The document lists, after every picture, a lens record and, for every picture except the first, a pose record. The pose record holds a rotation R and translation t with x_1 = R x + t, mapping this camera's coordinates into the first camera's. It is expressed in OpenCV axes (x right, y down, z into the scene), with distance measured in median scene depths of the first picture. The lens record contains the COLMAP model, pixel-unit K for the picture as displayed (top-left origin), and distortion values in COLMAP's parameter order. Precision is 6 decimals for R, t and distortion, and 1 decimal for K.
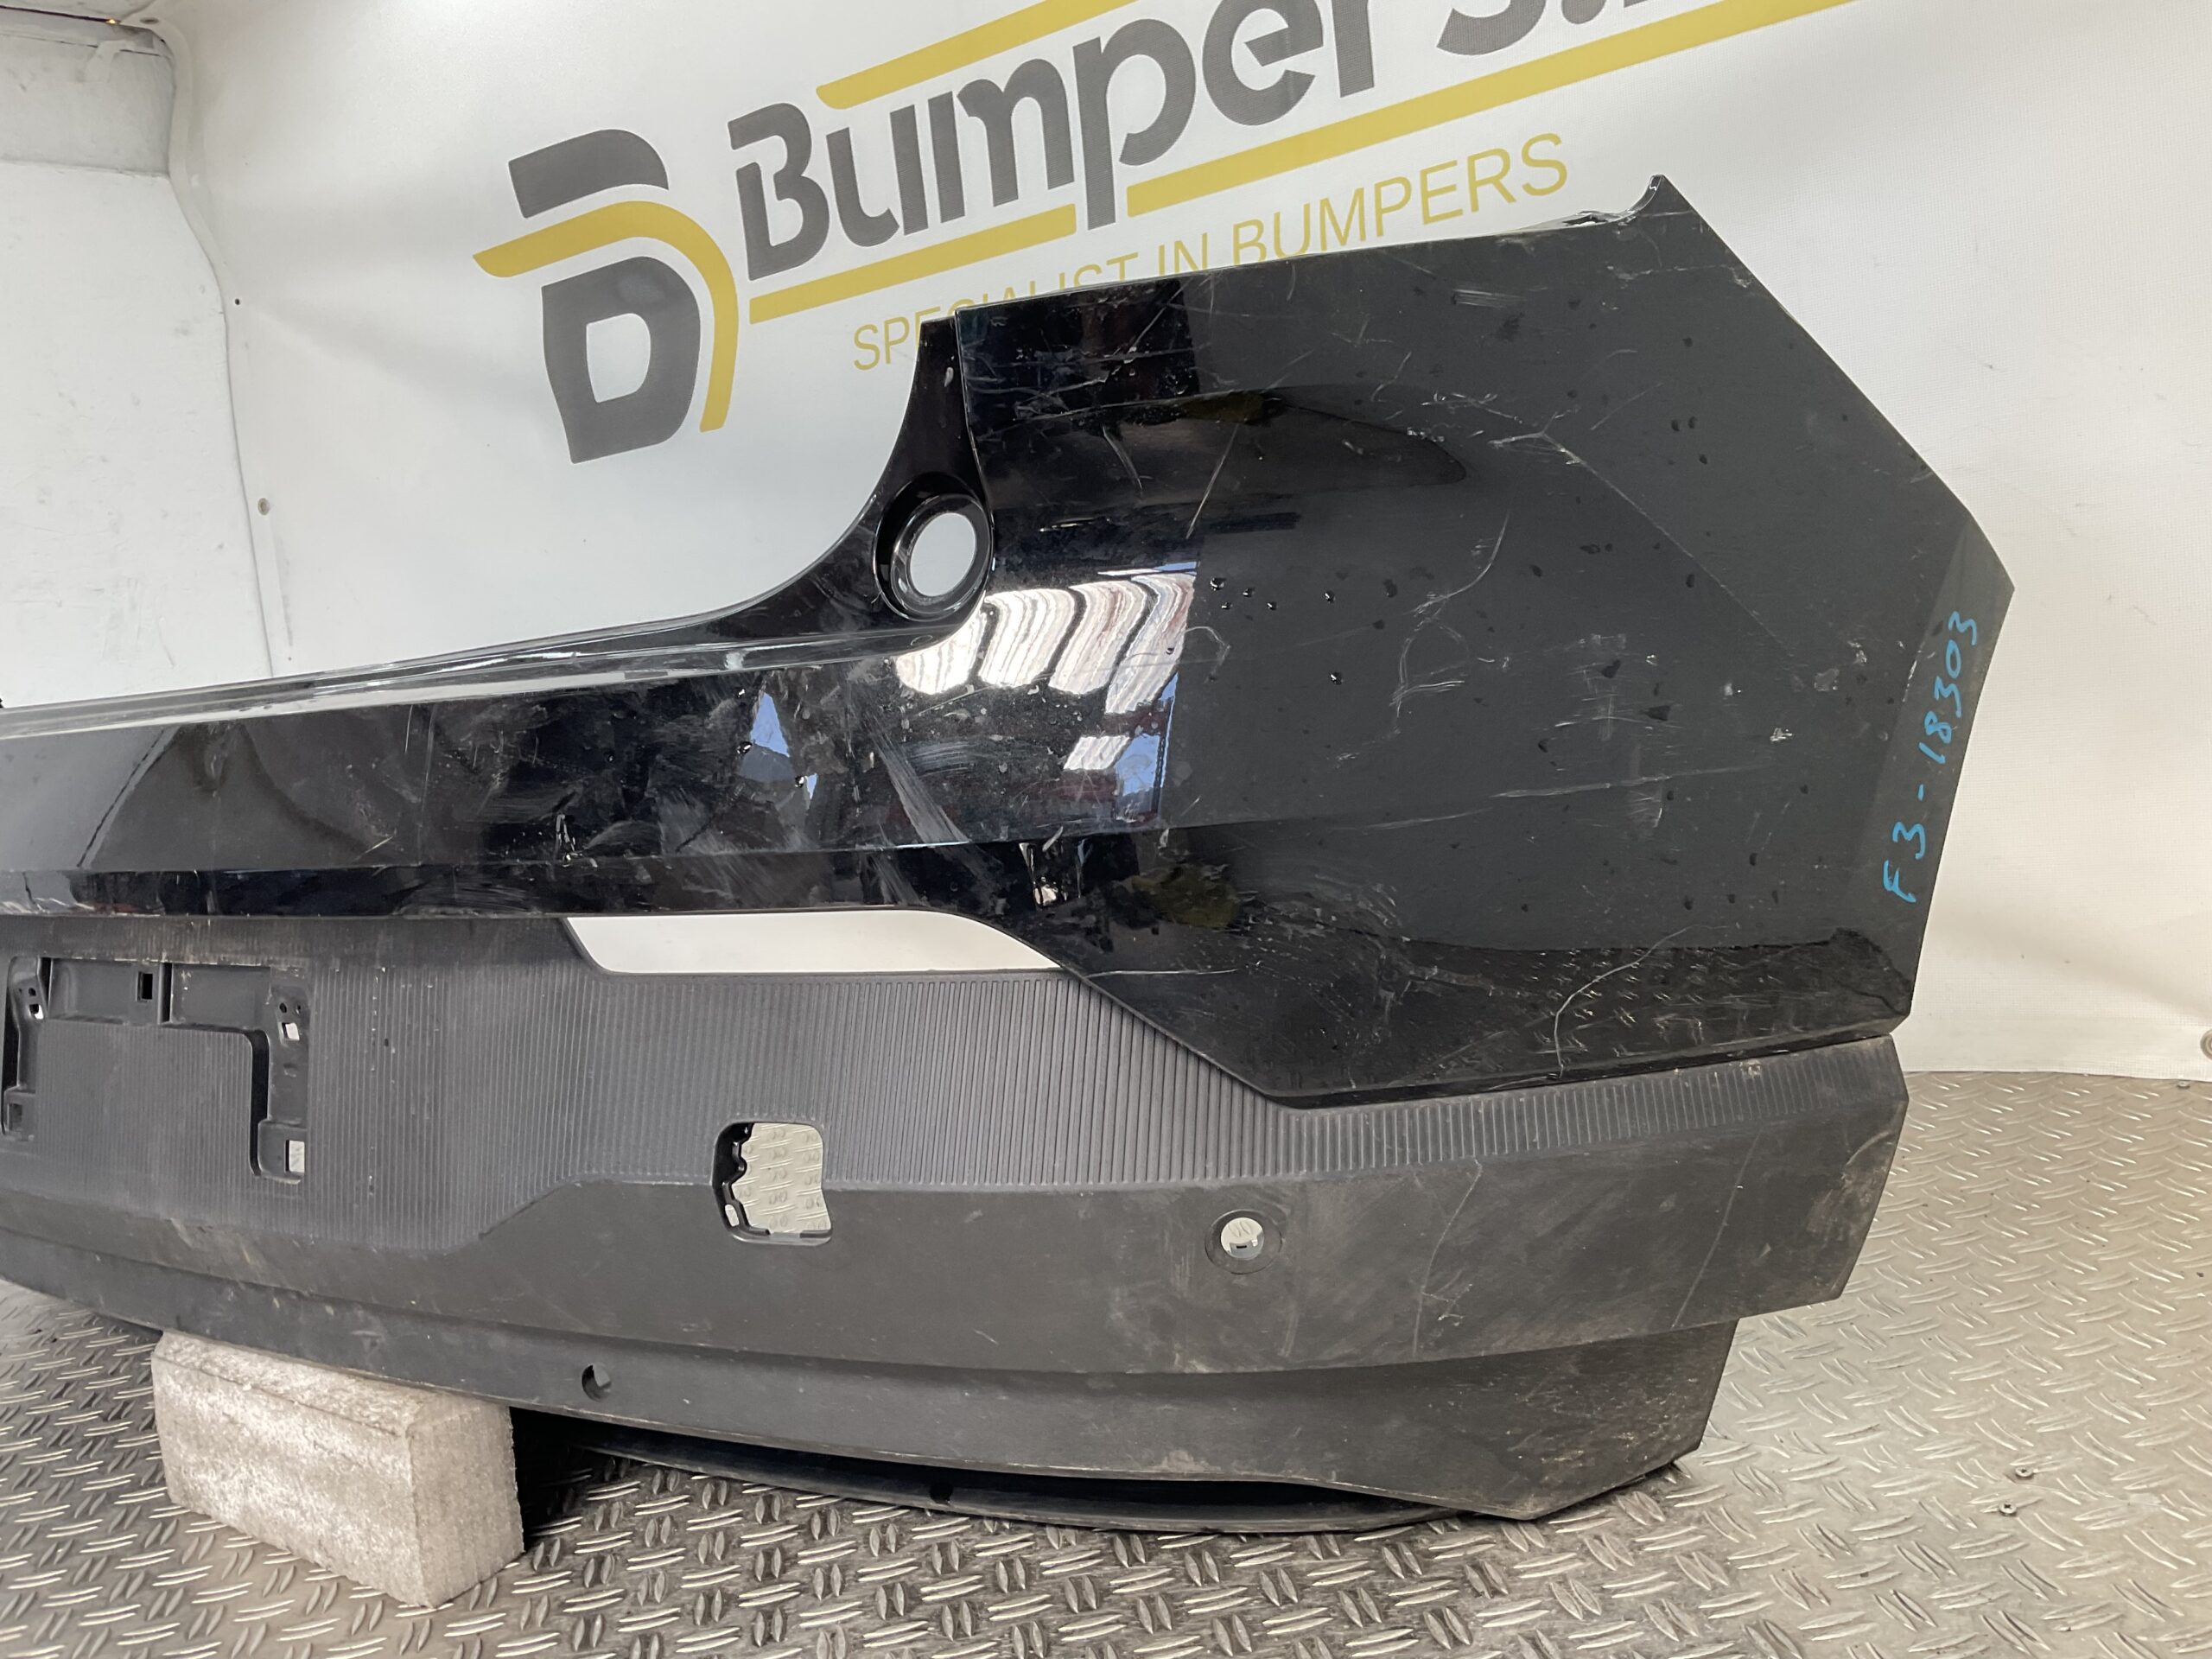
lens RADIAL K [[1825.7, 0, 1102.3], [0, 1825.7, 791.6], [0, 0, 1]] dist [0.098147, -0.181678]
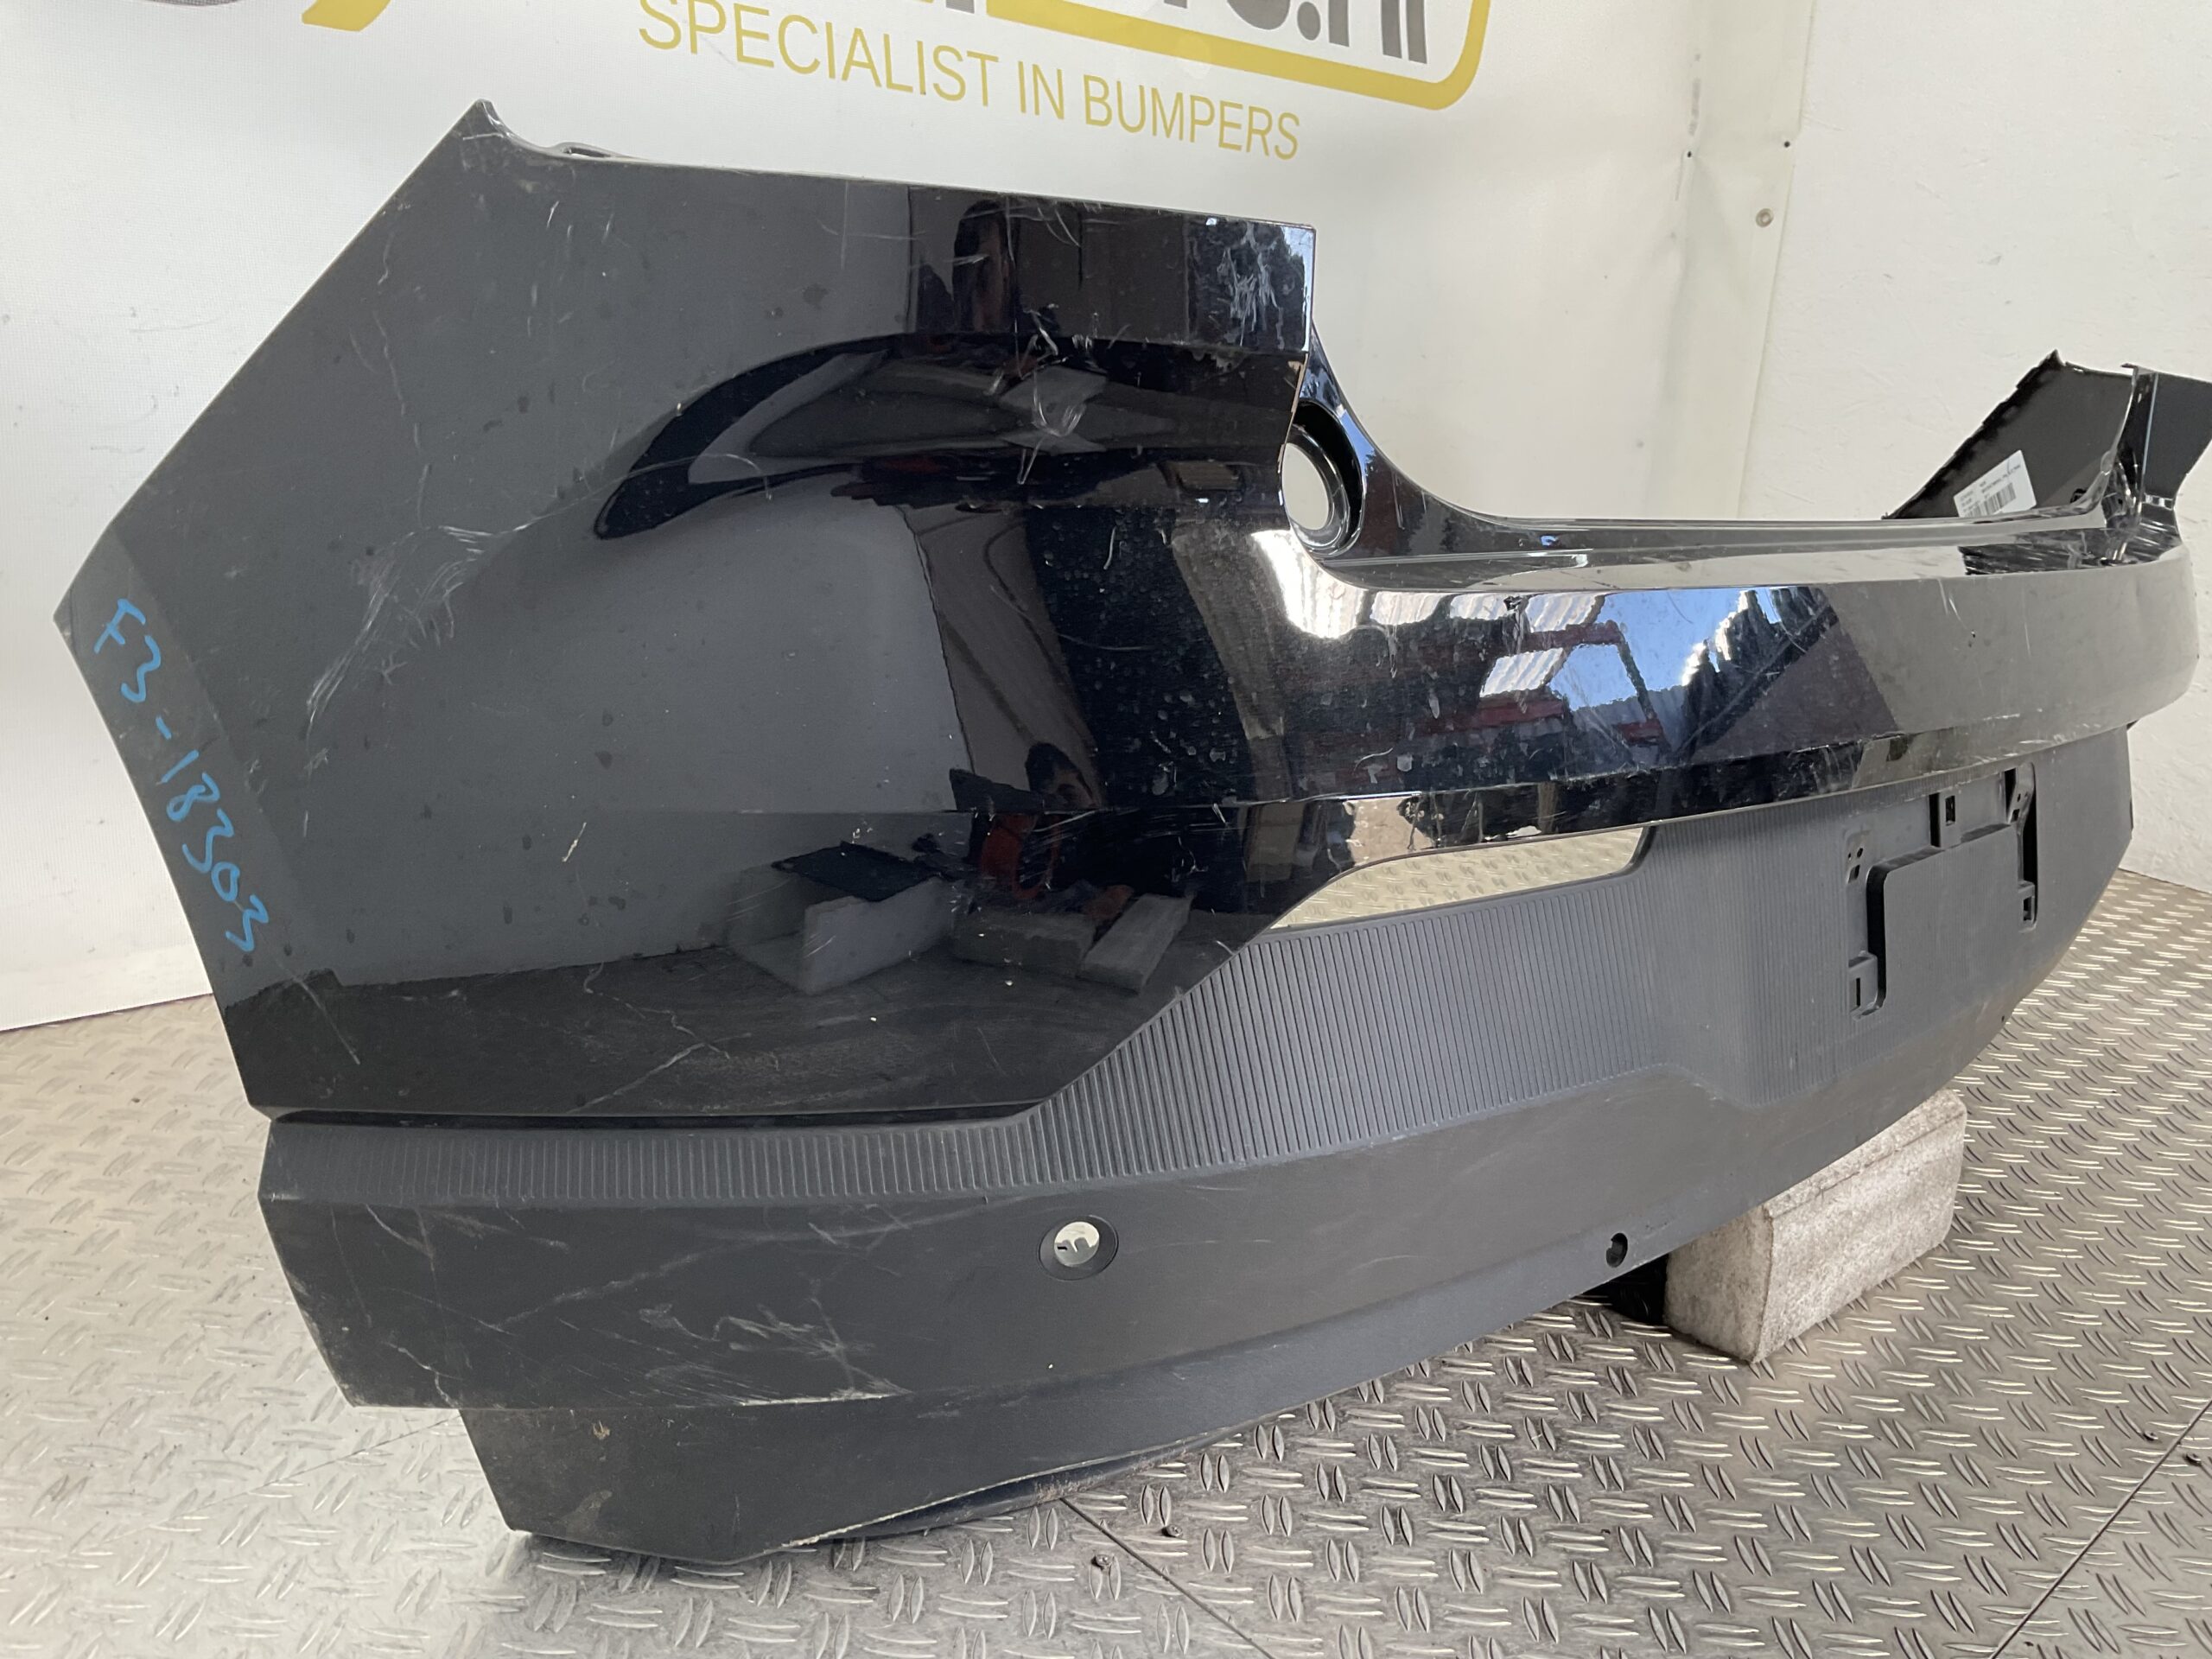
lens RADIAL K [[1825.7, 0, 1102.3], [0, 1825.7, 791.6], [0, 0, 1]] dist [0.098147, -0.181678]
pose [[0.157716, -0.106730, 0.981700, -1.783697], [0.002344, 0.994180, 0.107710, -0.021292], [-0.987482, -0.014686, 0.157048, 1.438066]]
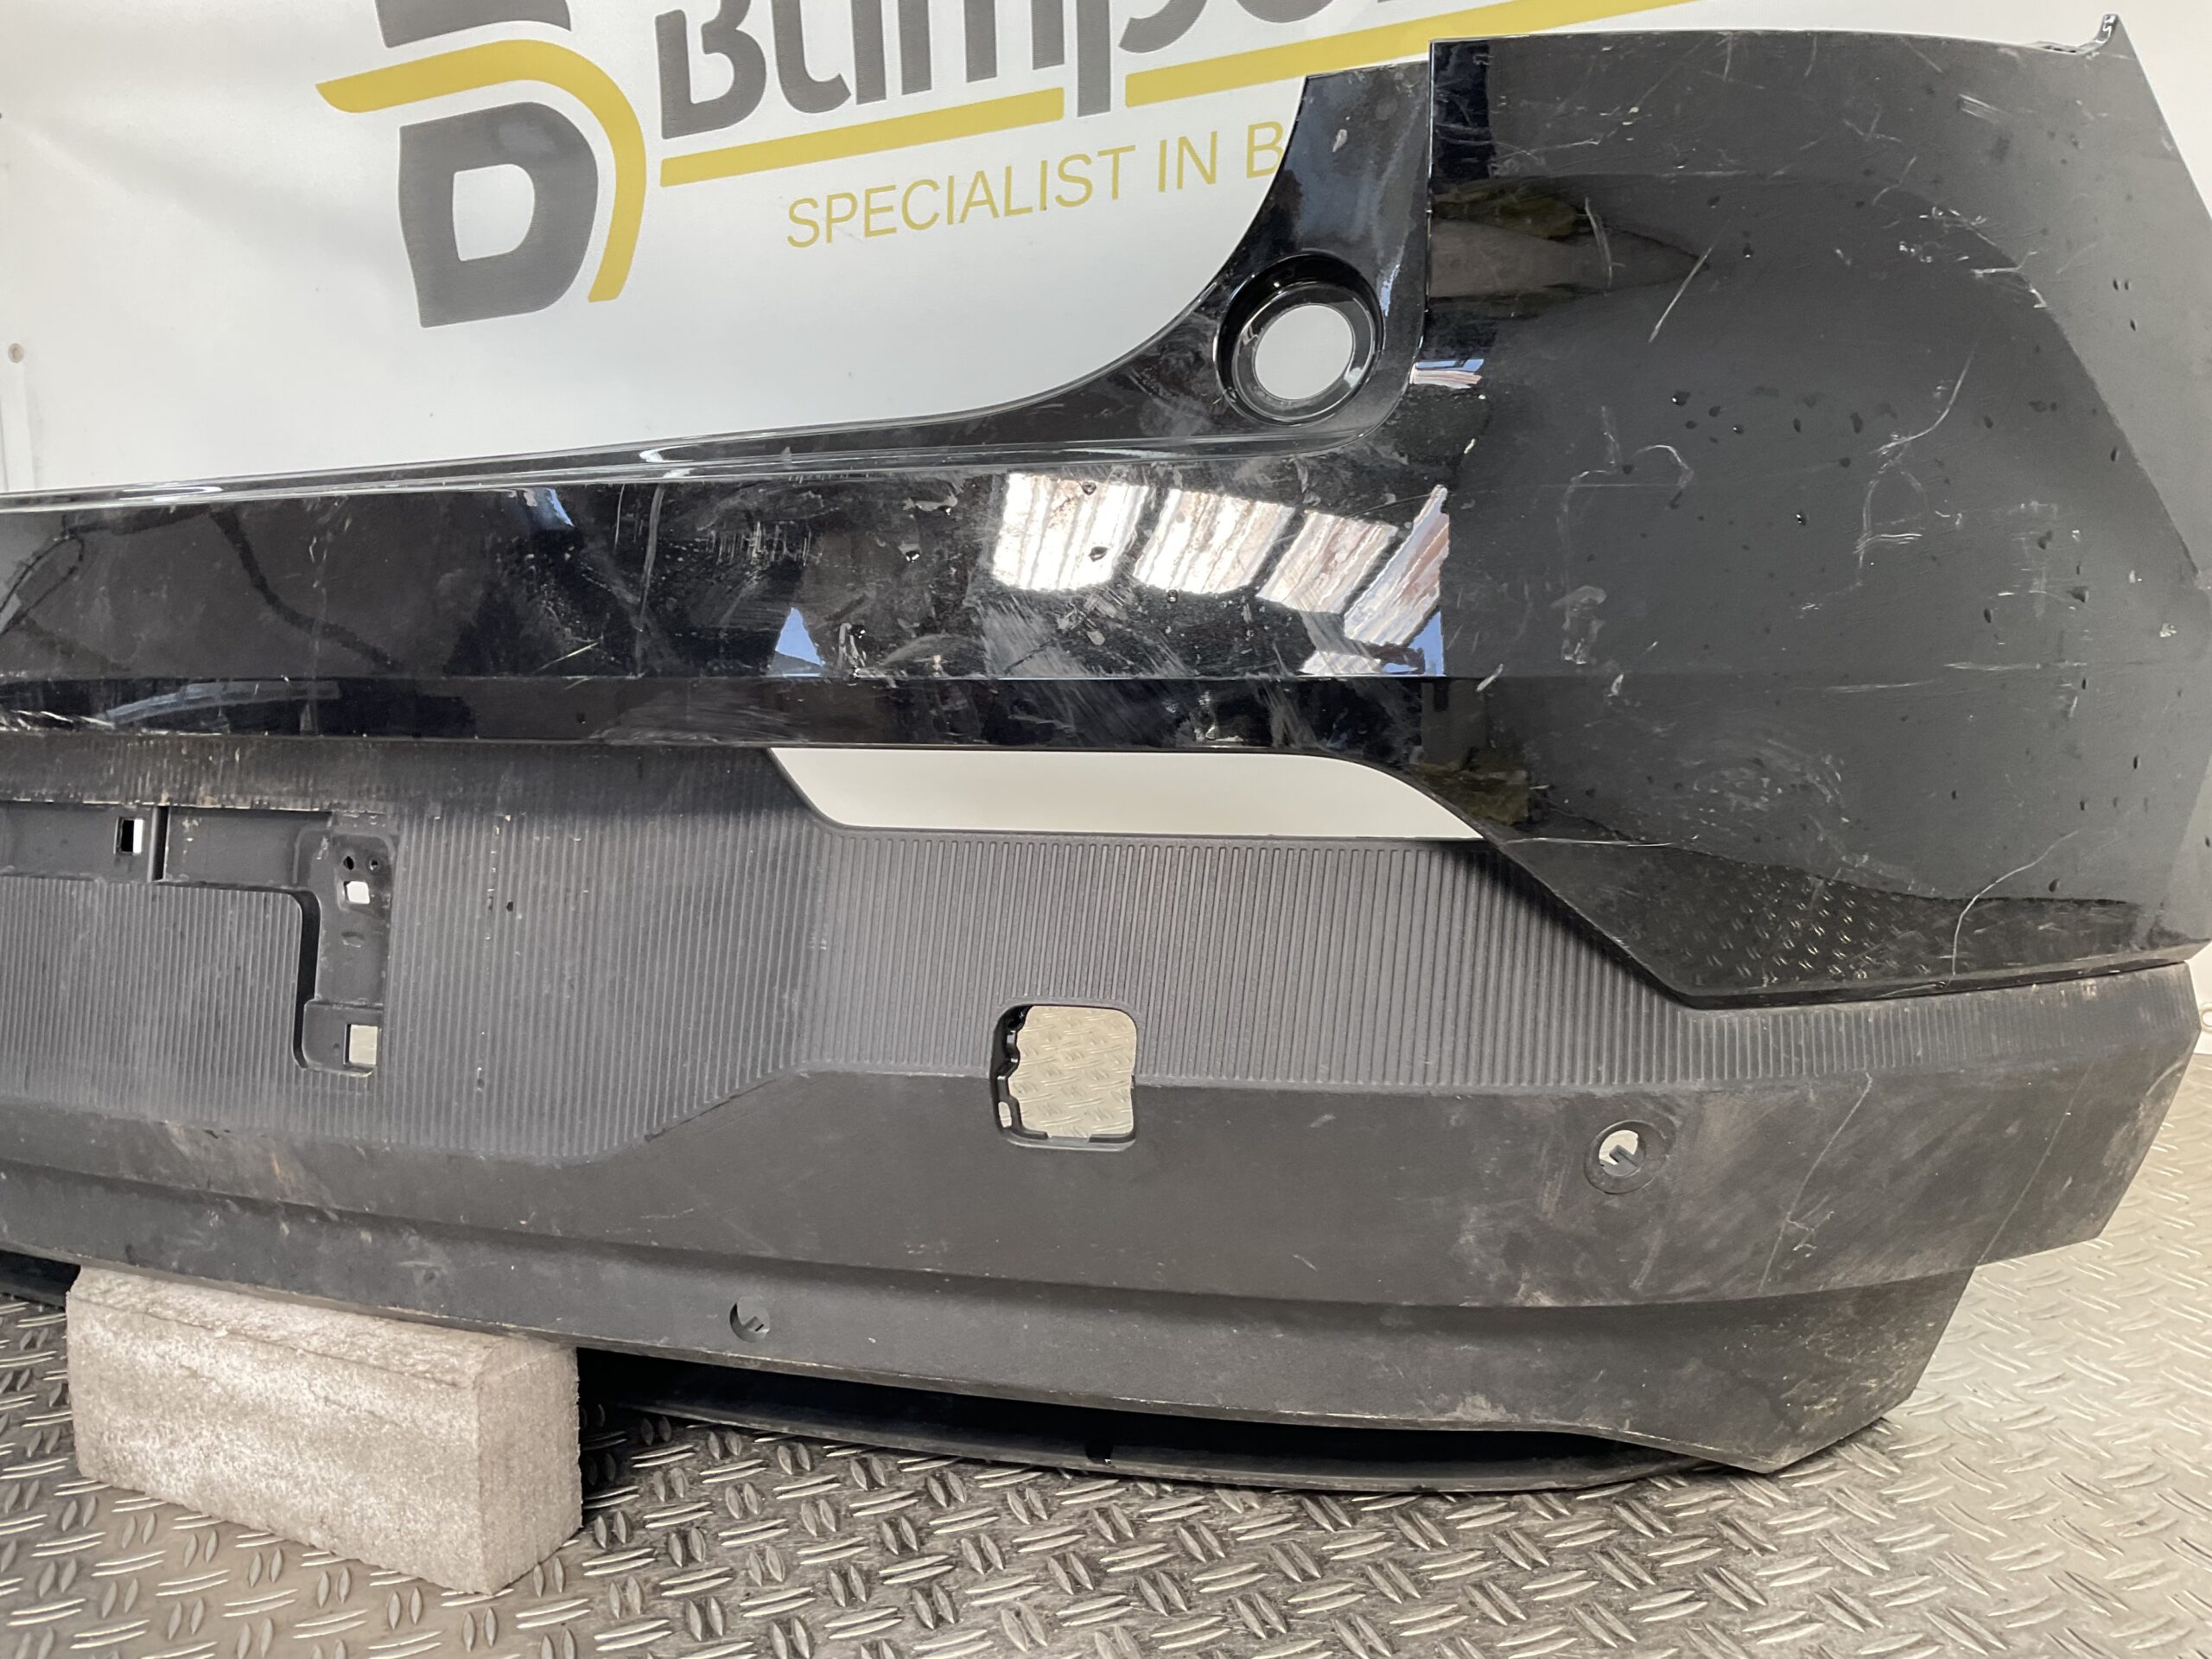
lens RADIAL K [[1820.0, 0, 1100.0], [0, 1820.0, 795.0], [0, 0, 1]] dist [0.100776, -0.192059]
pose [[0.981899, 0.056823, 0.180678, -0.271829], [-0.057851, 0.998325, 0.000421, 0.068781], [-0.180352, -0.010866, 0.983542, 0.144583]]
